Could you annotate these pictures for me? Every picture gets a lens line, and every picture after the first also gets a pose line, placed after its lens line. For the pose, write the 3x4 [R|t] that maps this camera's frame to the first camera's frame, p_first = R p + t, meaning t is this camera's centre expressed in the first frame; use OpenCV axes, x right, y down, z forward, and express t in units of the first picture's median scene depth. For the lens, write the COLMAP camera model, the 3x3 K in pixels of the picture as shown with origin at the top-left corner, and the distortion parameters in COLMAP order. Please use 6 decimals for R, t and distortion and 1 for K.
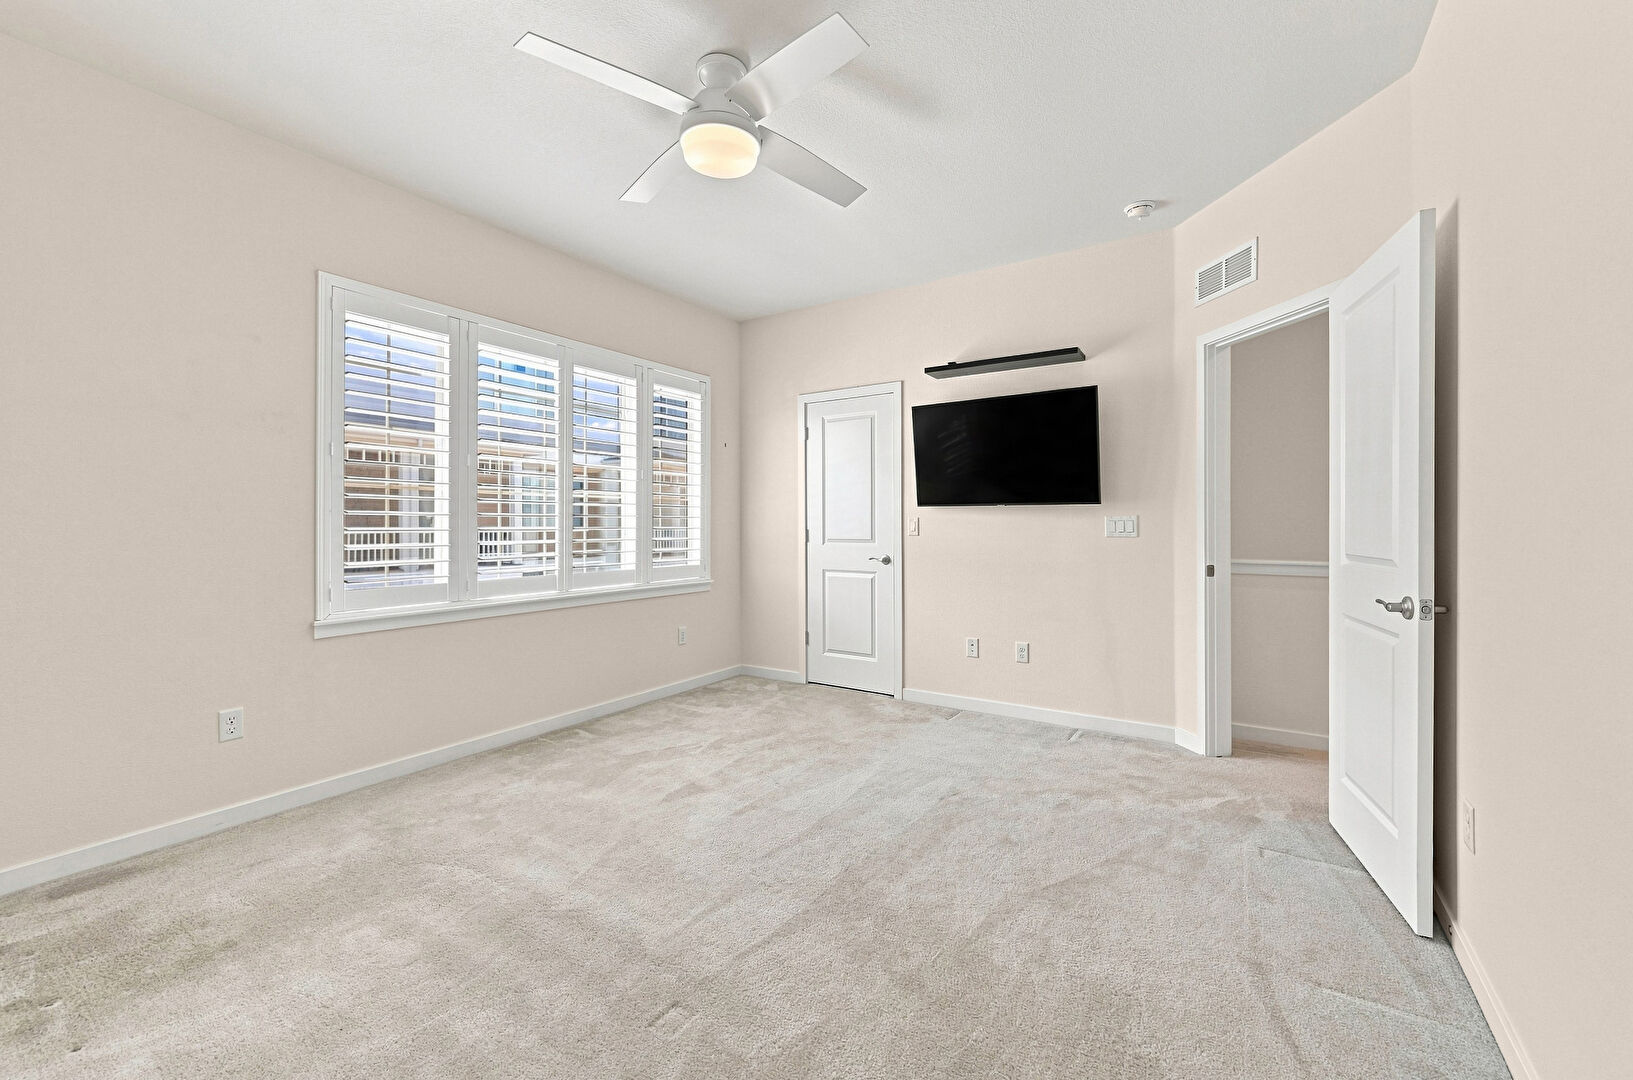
lens RADIAL K [[663.2, 0, 818.8], [0, 663.2, 524.6], [0, 0, 1]] dist [-0.000201, 0.000042]
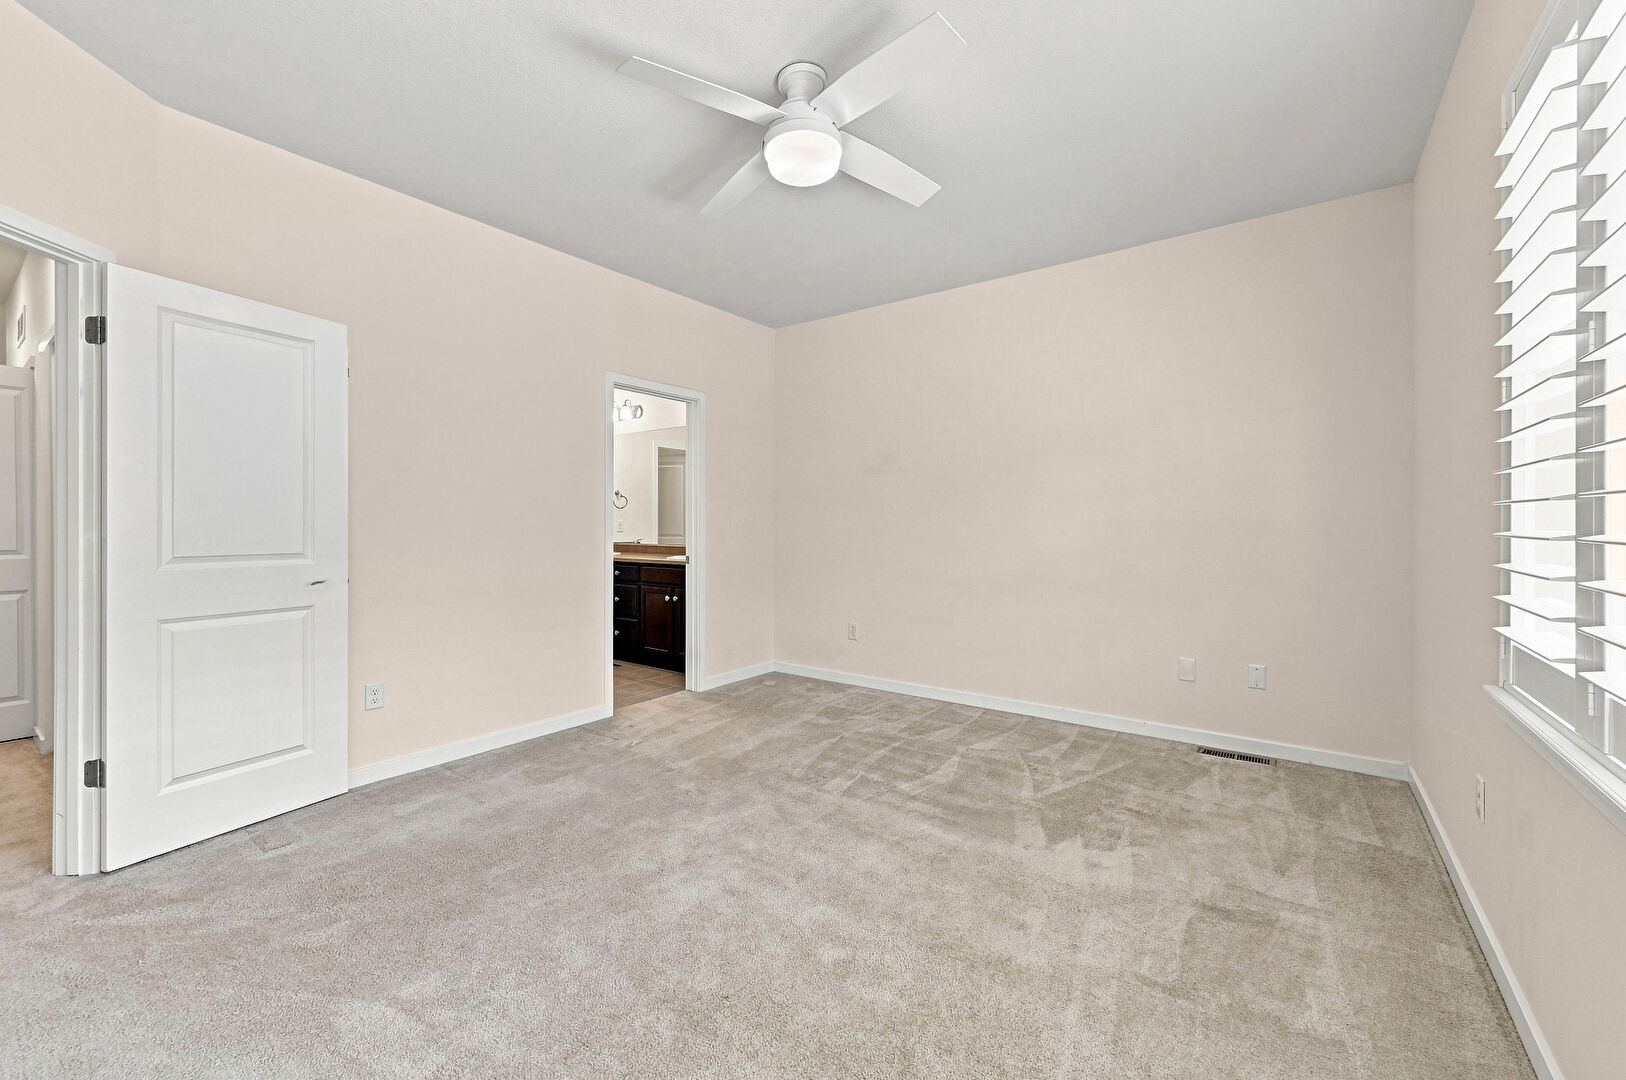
lens RADIAL K [[651.8, 0, 813.1], [0, 651.8, 533.2], [0, 0, 1]] dist [-0.004098, -0.000388]
pose [[-0.998415, 0.000454, 0.056272, -0.129994], [0.001102, 0.999933, 0.011483, -0.000122], [-0.056263, 0.011527, -0.998349, 1.218292]]
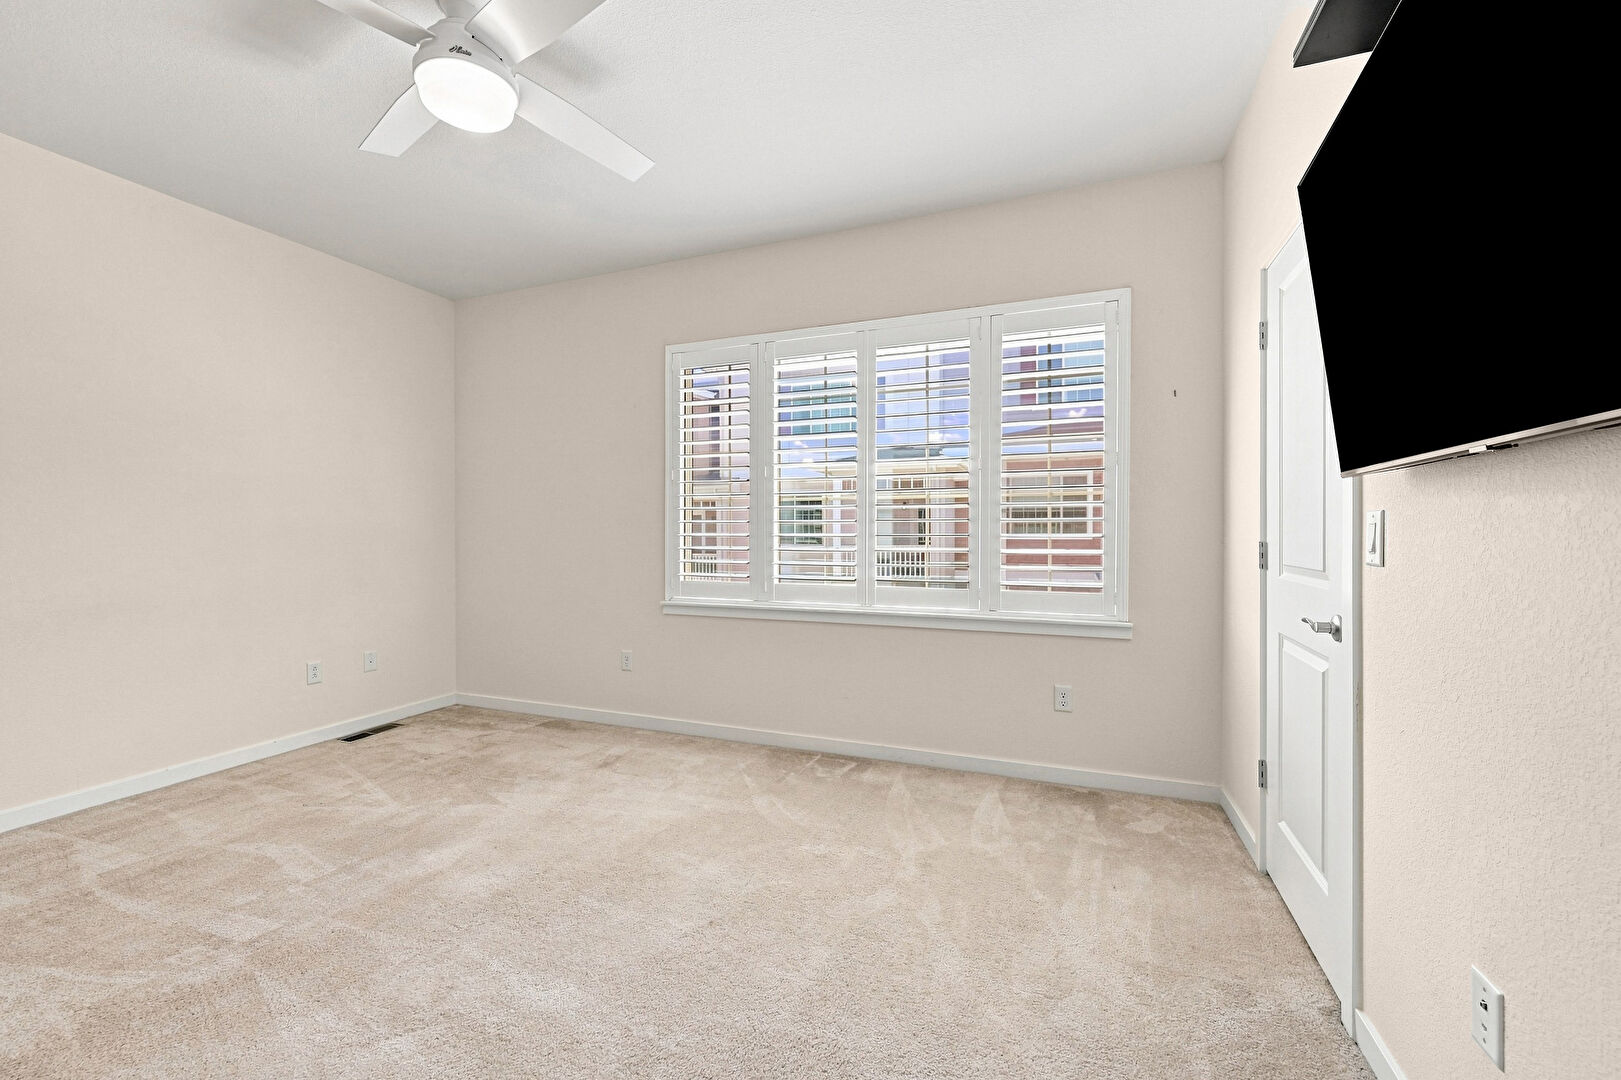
lens RADIAL K [[659.9, 0, 789.2], [0, 659.9, 536.1], [0, 0, 1]] dist [0.000844, 0.000010]
pose [[0.189694, 0.007122, -0.981817, 0.483166], [0.000442, 0.999973, 0.007339, 0.000477], [0.981843, -0.001826, 0.189686, 0.752066]]
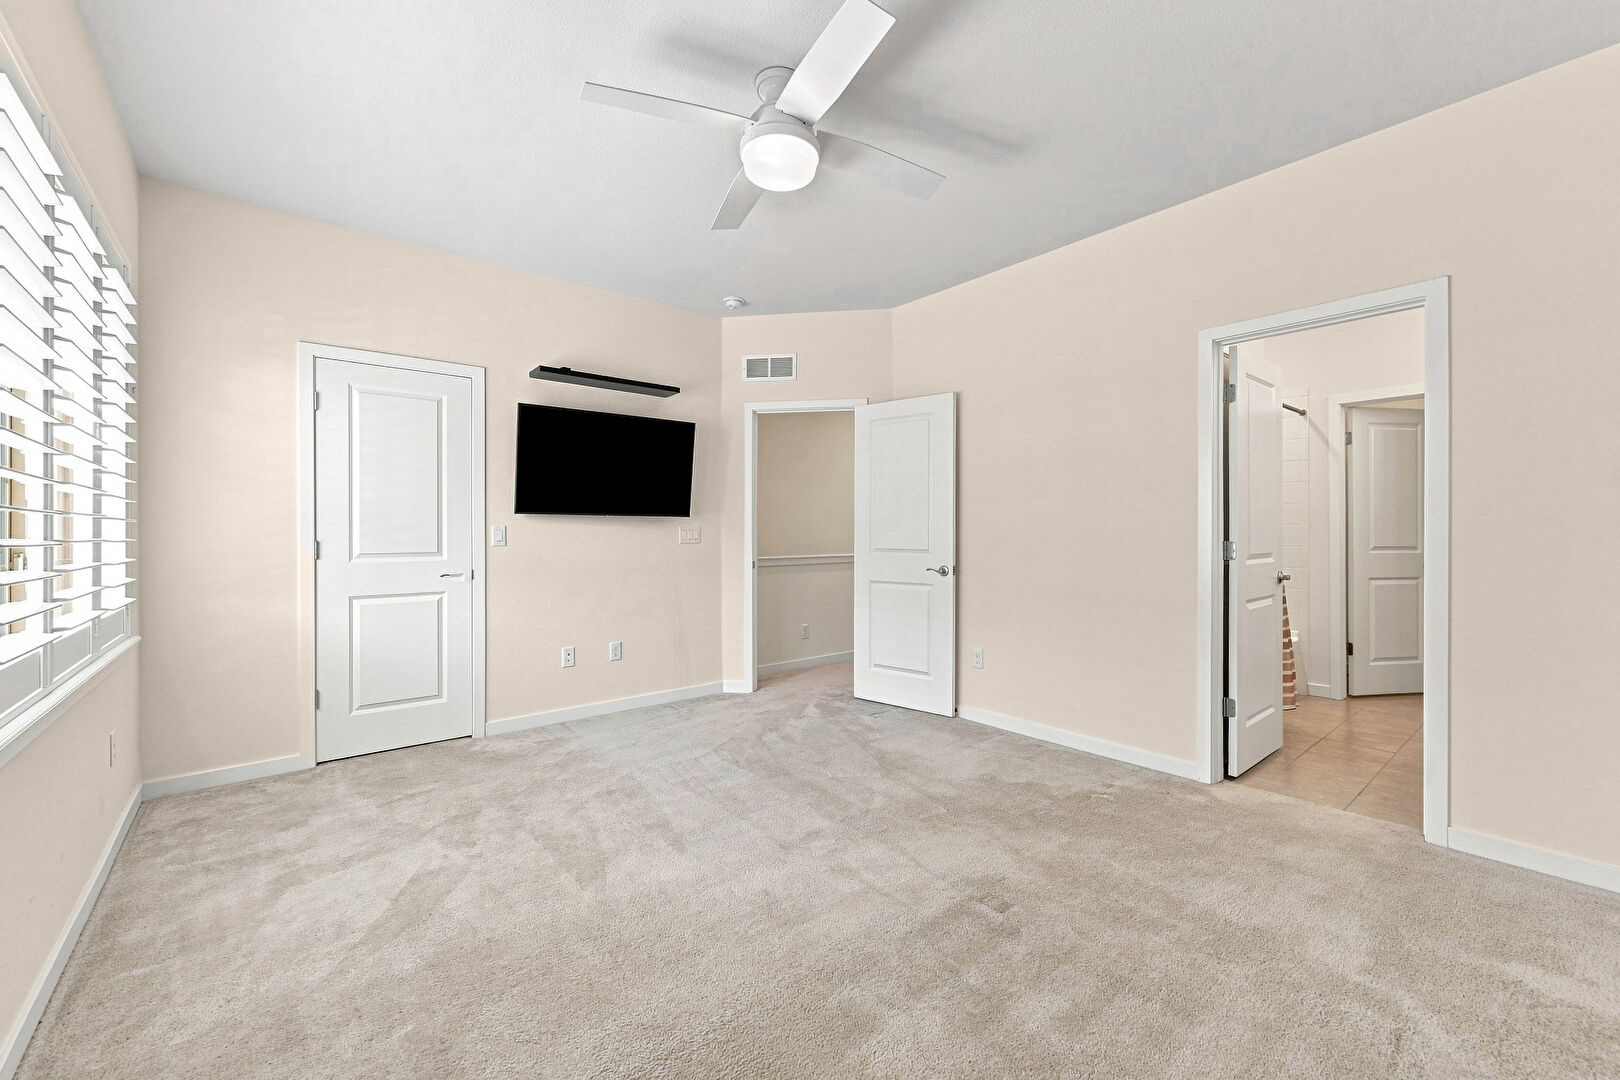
lens RADIAL K [[649.4, 0, 810.1], [0, 649.4, 533.2], [0, 0, 1]] dist [-0.004098, -0.000388]
pose [[0.288944, -0.000696, 0.957346, -0.658793], [0.001118, 0.999999, 0.000390, -0.000731], [-0.957345, 0.000958, 0.288944, 0.410037]]
